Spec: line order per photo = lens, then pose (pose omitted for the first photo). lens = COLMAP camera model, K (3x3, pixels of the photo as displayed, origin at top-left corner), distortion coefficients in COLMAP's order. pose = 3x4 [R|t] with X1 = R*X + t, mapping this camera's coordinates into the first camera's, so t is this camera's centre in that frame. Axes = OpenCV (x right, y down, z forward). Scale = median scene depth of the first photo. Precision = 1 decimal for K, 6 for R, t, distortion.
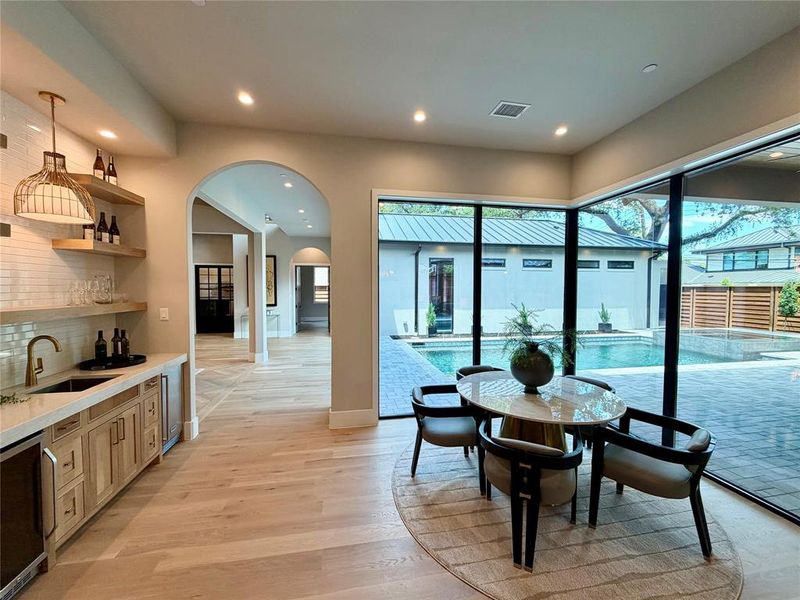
lens RADIAL K [[310.0, 0, 398.3], [0, 310.0, 302.3], [0, 0, 1]] dist [0.003670, 0.000611]
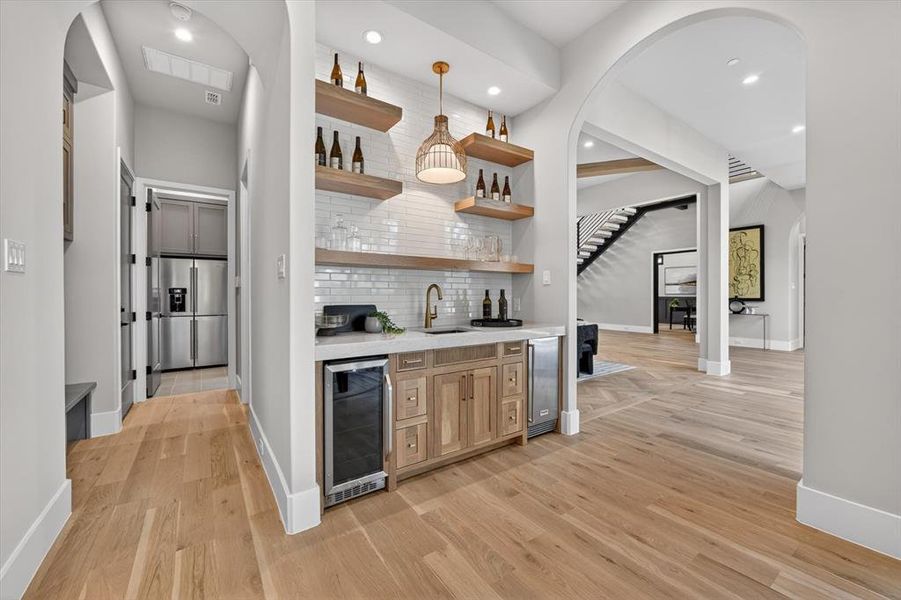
lens RADIAL K [[359.2, 0, 456.1], [0, 359.2, 297.4], [0, 0, 1]] dist [-0.003056, -0.000520]
pose [[0.430215, 0.001514, -0.902725, 0.043218], [-0.025819, 0.999610, -0.010628, 0.130858], [0.902357, 0.027880, 0.430087, 0.413263]]
